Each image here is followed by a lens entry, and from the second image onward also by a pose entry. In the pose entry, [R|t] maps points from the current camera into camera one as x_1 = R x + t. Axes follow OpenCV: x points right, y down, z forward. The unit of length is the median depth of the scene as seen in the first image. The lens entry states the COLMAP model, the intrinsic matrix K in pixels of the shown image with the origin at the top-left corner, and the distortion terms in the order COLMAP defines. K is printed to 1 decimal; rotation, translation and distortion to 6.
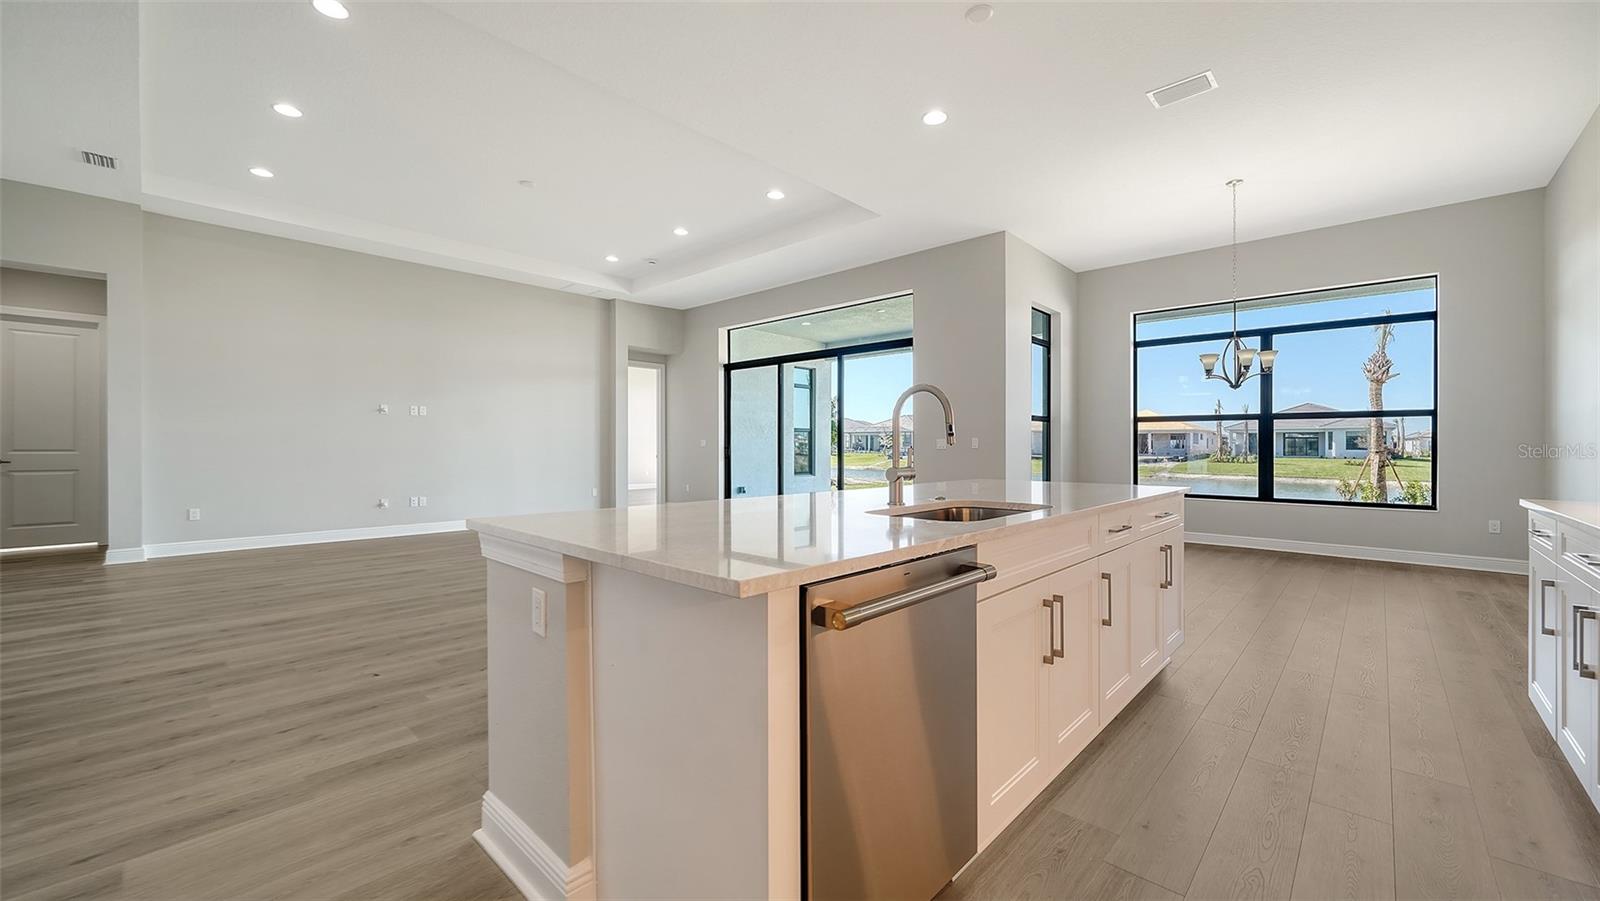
lens RADIAL K [[614.1, 0, 800.0], [0, 614.1, 450.5], [0, 0, 1]] dist [0.002358, 0.000143]
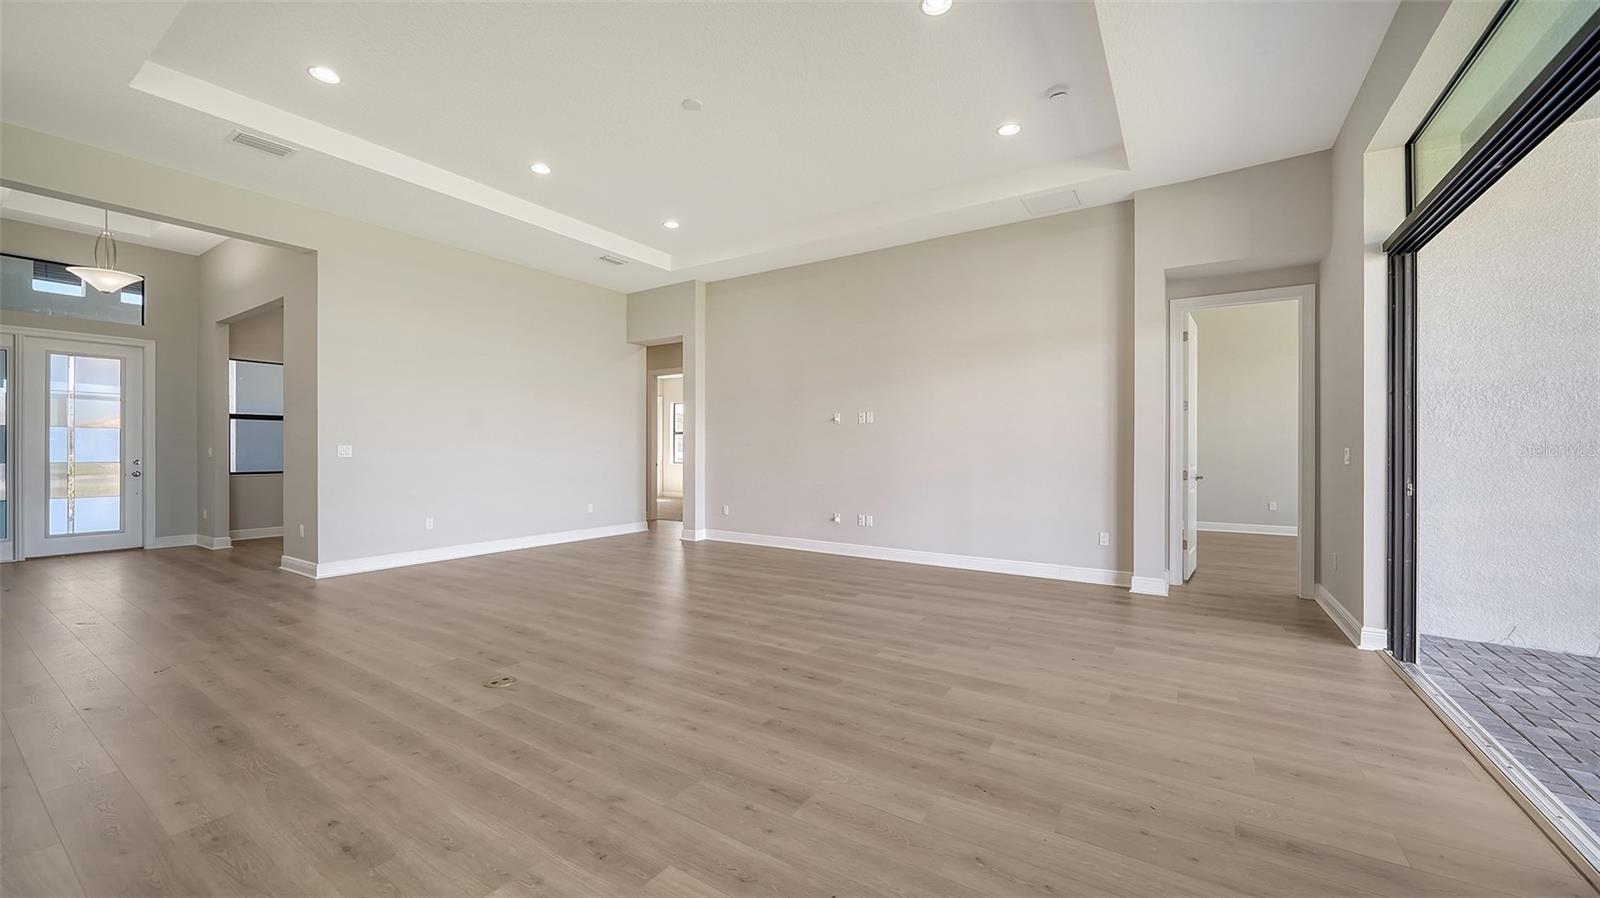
lens RADIAL K [[602.7, 0, 798.6], [0, 602.7, 453.6], [0, 0, 1]] dist [-0.000353, 0.000056]
pose [[0.178412, 0.003233, -0.983950, 0.174014], [-0.010297, 0.999946, 0.001418, -0.010642], [0.983902, 0.009879, 0.178436, 0.598569]]
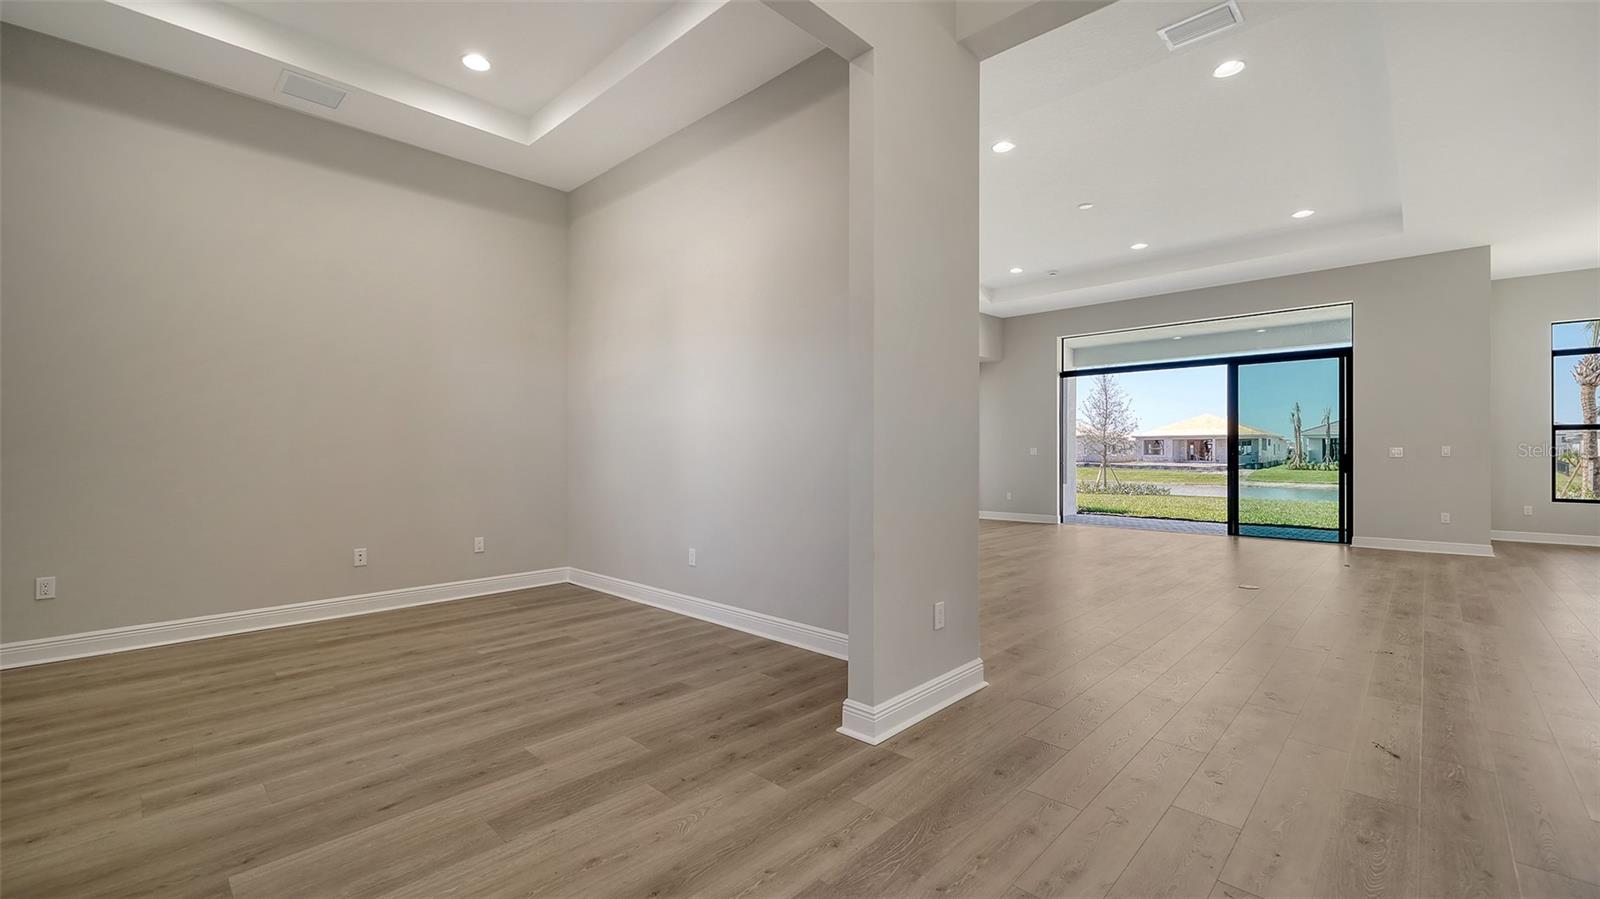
lens RADIAL K [[653.9, 0, 793.0], [0, 653.9, 451.1], [0, 0, 1]] dist [-0.000990, -0.000329]
pose [[0.999884, -0.003029, -0.014950, -0.557198], [0.002860, 0.999932, -0.011306, -0.001673], [0.014984, 0.011262, 0.999824, -0.077162]]
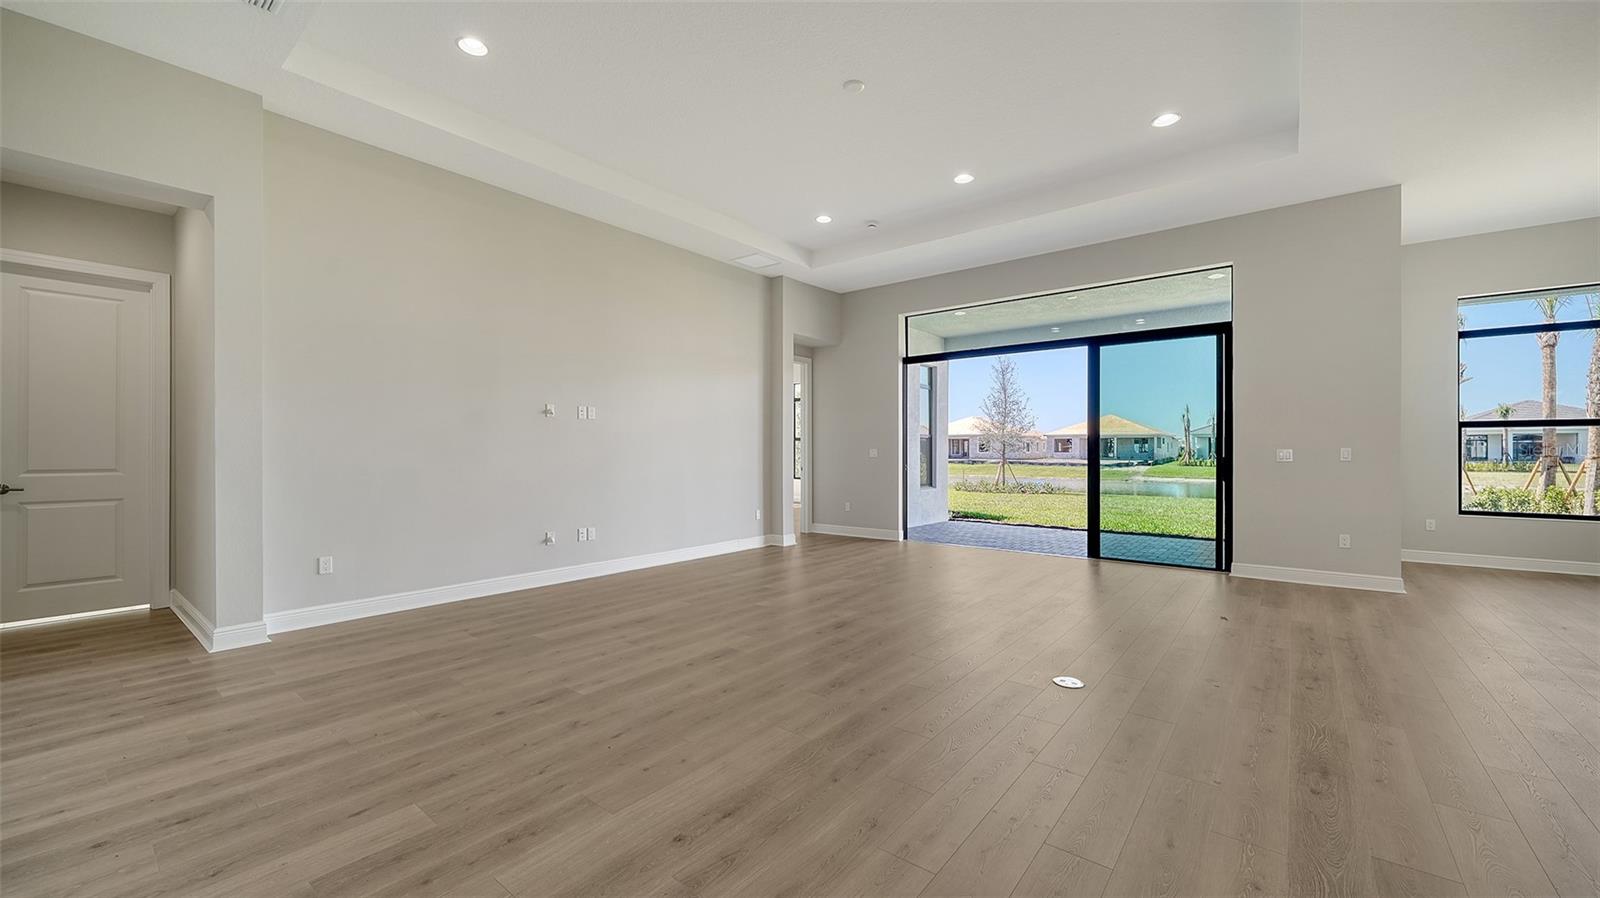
lens RADIAL K [[614.1, 0, 800.0], [0, 614.1, 449.0], [0, 0, 1]] dist [0.002358, 0.000143]
pose [[0.996925, -0.003353, 0.078285, -0.336073], [0.004174, 0.999938, -0.010327, -0.009154], [-0.078245, 0.010622, 0.996878, 0.185967]]
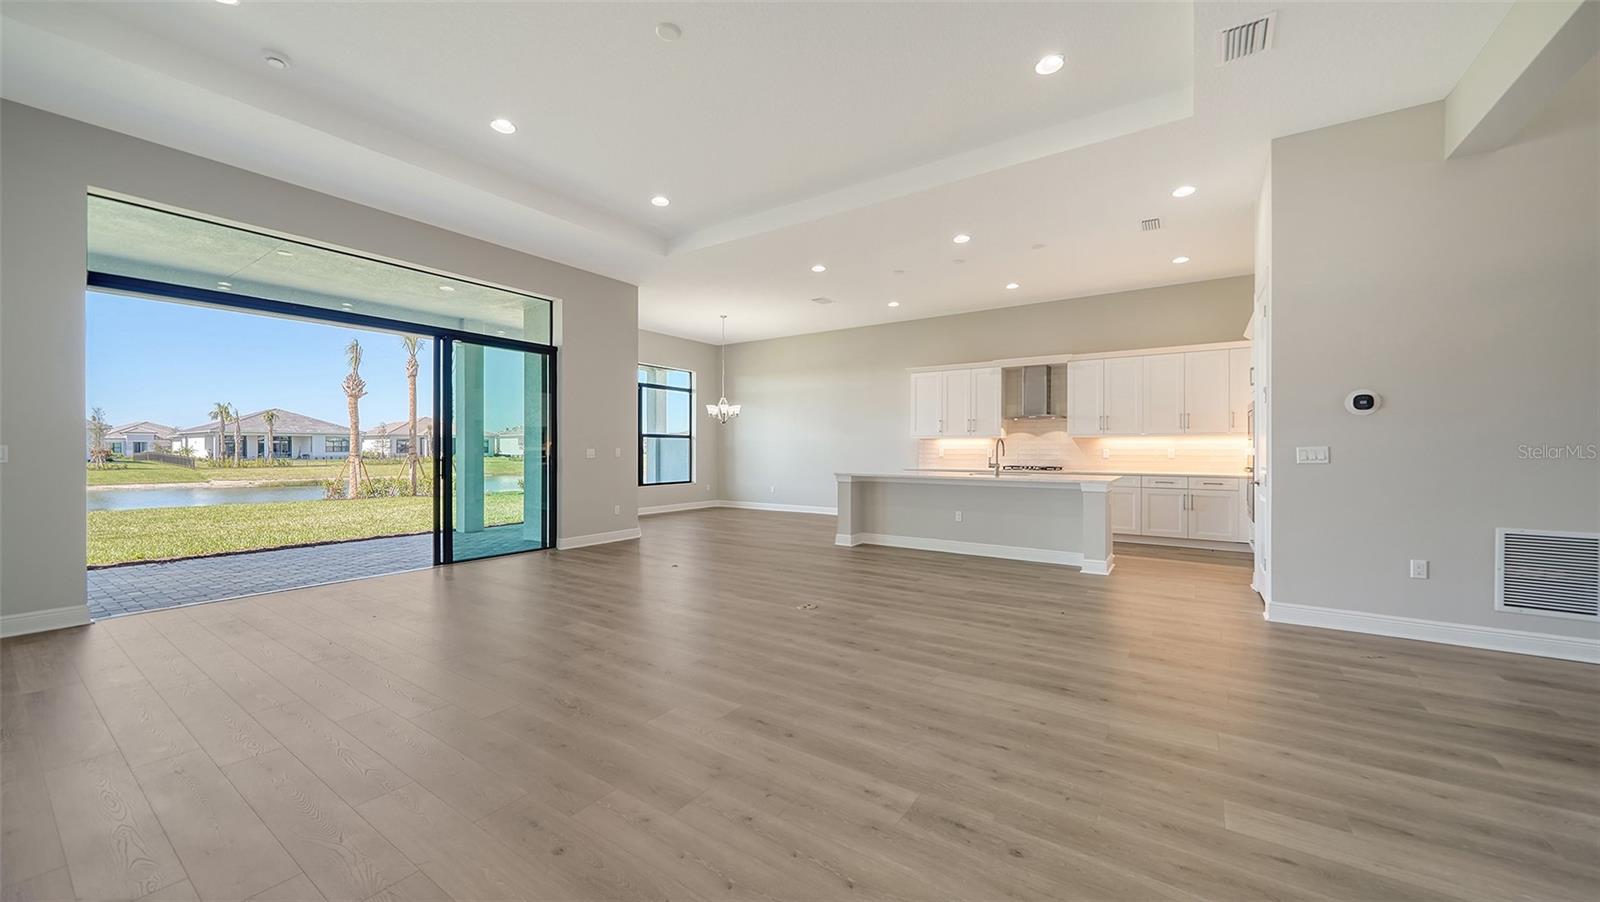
lens RADIAL K [[580.2, 0, 795.1], [0, 580.2, 451.0], [0, 0, 1]] dist [-0.000479, -0.000213]
pose [[-0.149821, -0.005777, 0.988696, -0.619277], [0.006326, 0.999957, 0.006801, -0.013655], [-0.988693, 0.007273, -0.149778, 0.578295]]
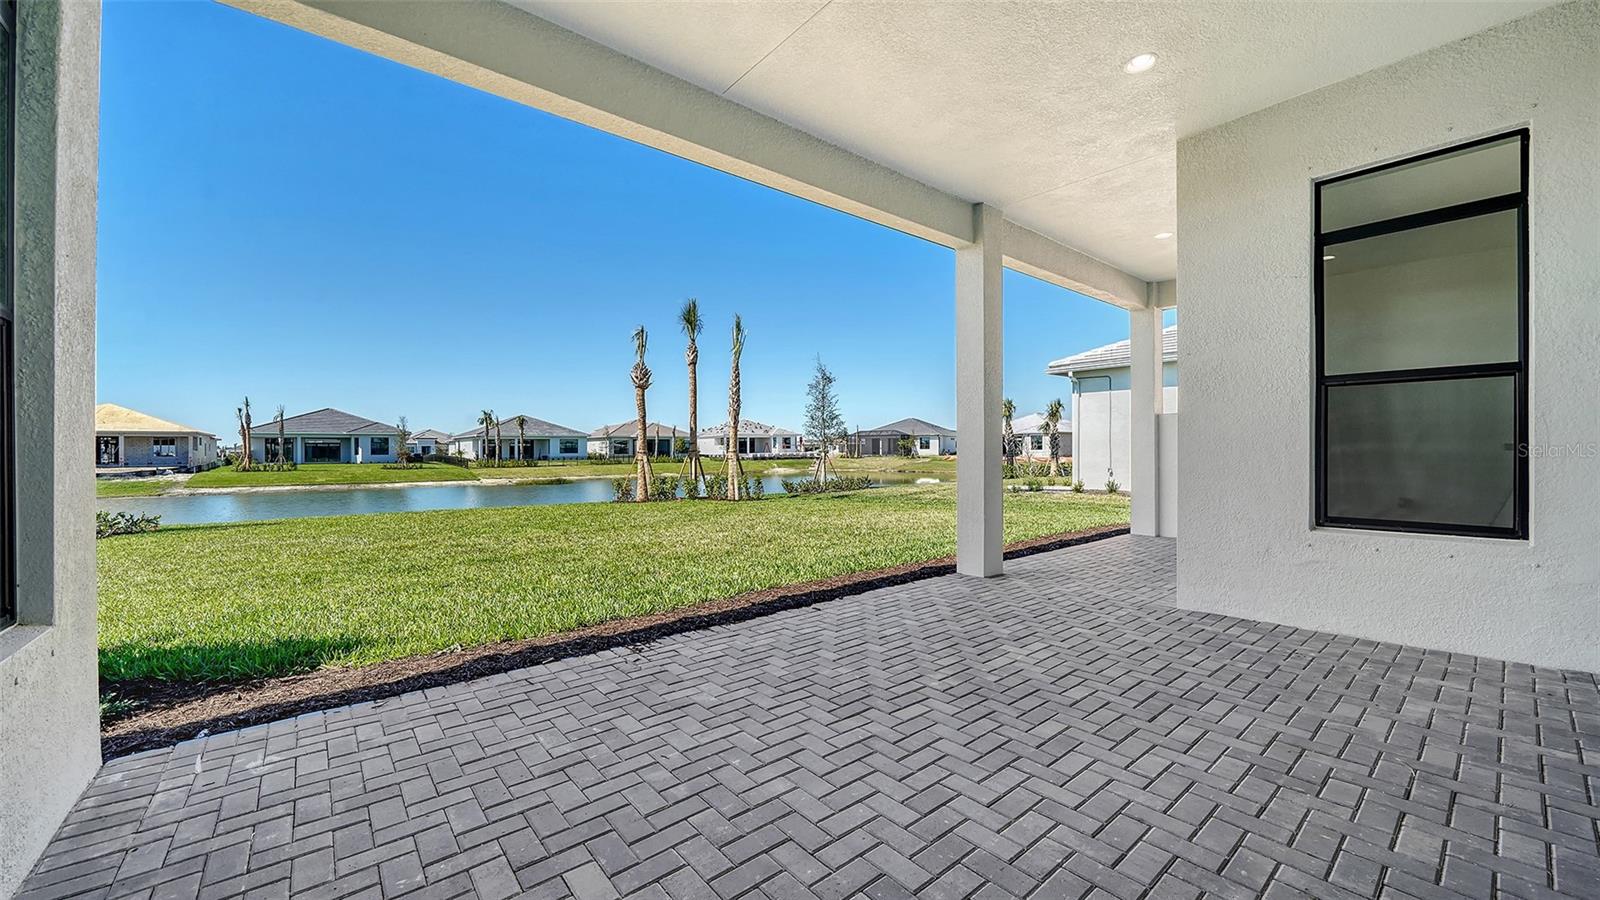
lens RADIAL K [[592.6, 0, 795.3], [0, 592.6, 447.7], [0, 0, 1]] dist [-0.007993, -0.000031]
pose [[0.130951, -0.000922, 0.991388, -0.153508], [0.016853, 0.999857, -0.001297, 0.001758], [-0.991246, 0.016878, 0.130947, 1.100951]]
